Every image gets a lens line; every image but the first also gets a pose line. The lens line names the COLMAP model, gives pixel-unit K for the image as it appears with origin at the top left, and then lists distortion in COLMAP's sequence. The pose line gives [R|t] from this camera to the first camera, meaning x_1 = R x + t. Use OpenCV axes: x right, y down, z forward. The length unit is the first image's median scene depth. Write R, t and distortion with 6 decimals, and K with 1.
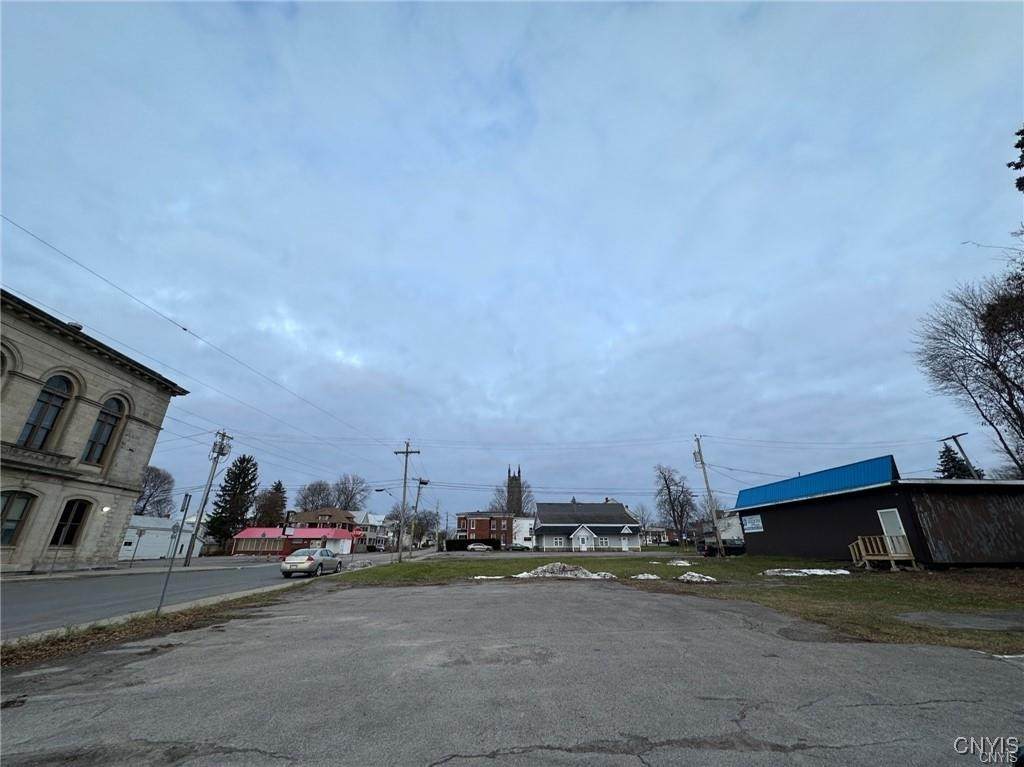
lens RADIAL K [[405.4, 0, 512.0], [0, 405.4, 383.5], [0, 0, 1]] dist [0.000266, 0.000022]
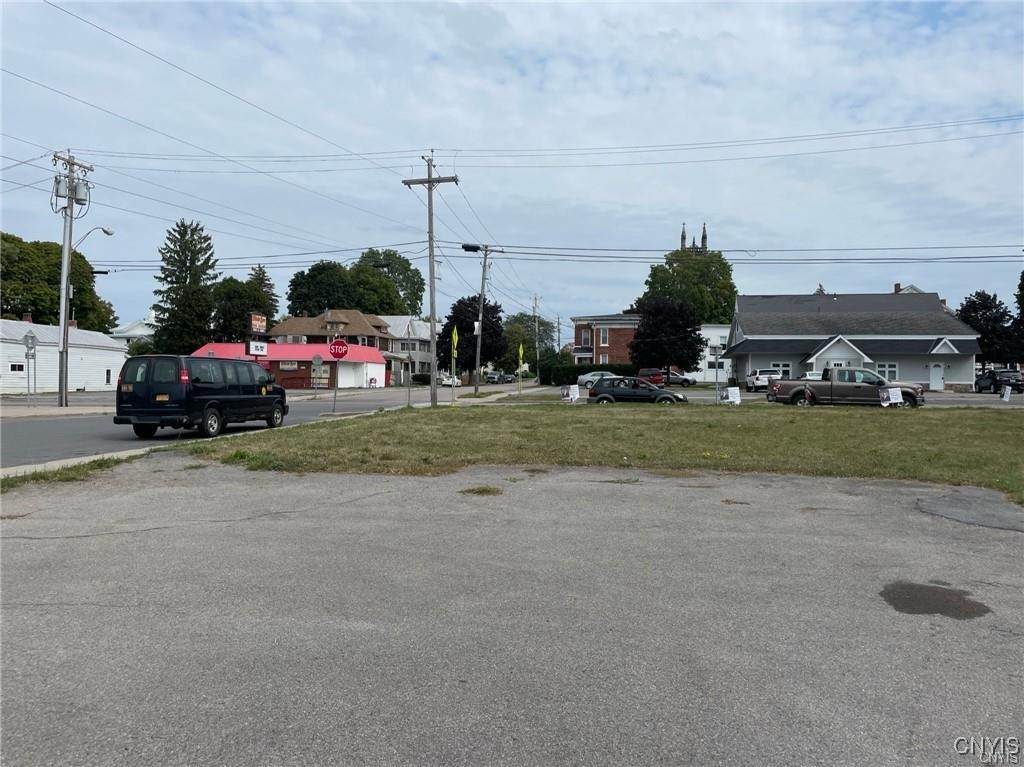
lens RADIAL K [[748.0, 0, 510.2], [0, 748.0, 372.9], [0, 0, 1]] dist [0.097586, -0.127720]
pose [[0.971491, 0.008878, -0.236908, 0.015813], [0.078937, 0.930166, 0.358554, 0.050019], [0.223547, -0.367033, 0.902947, 0.127626]]
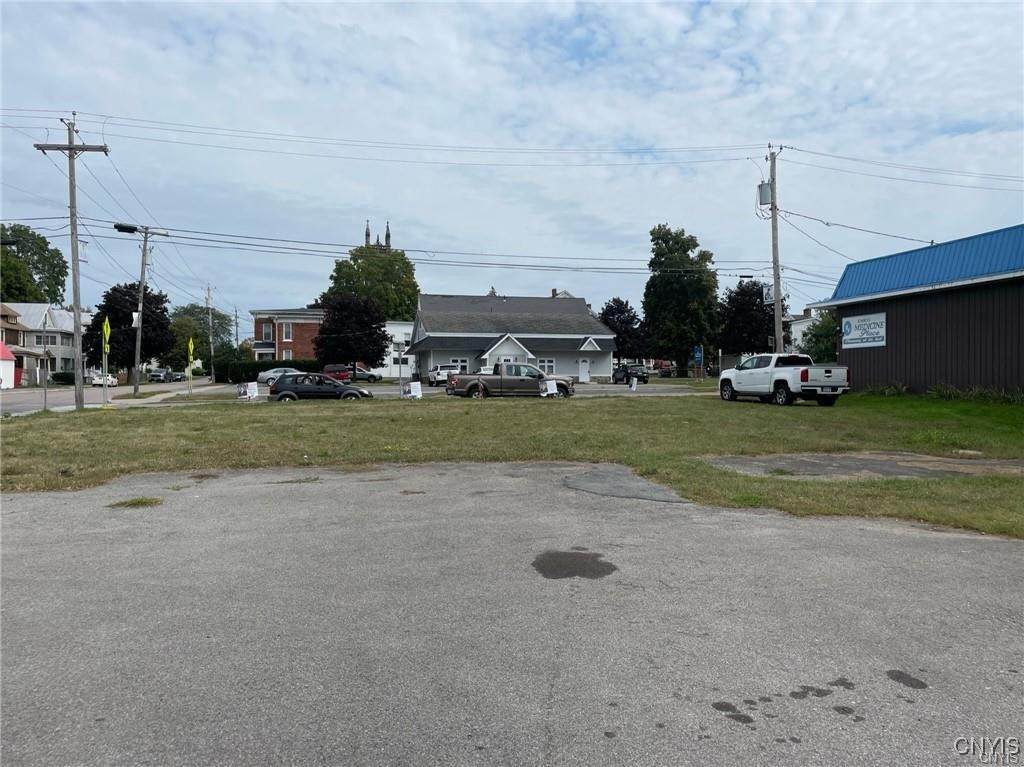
lens RADIAL K [[748.0, 0, 510.2], [0, 748.0, 372.9], [0, 0, 1]] dist [0.097586, -0.127720]
pose [[0.985408, 0.000279, 0.170206, 0.017823], [-0.063590, 0.928192, 0.366628, 0.050358], [-0.157882, -0.372102, 0.914666, 0.128068]]
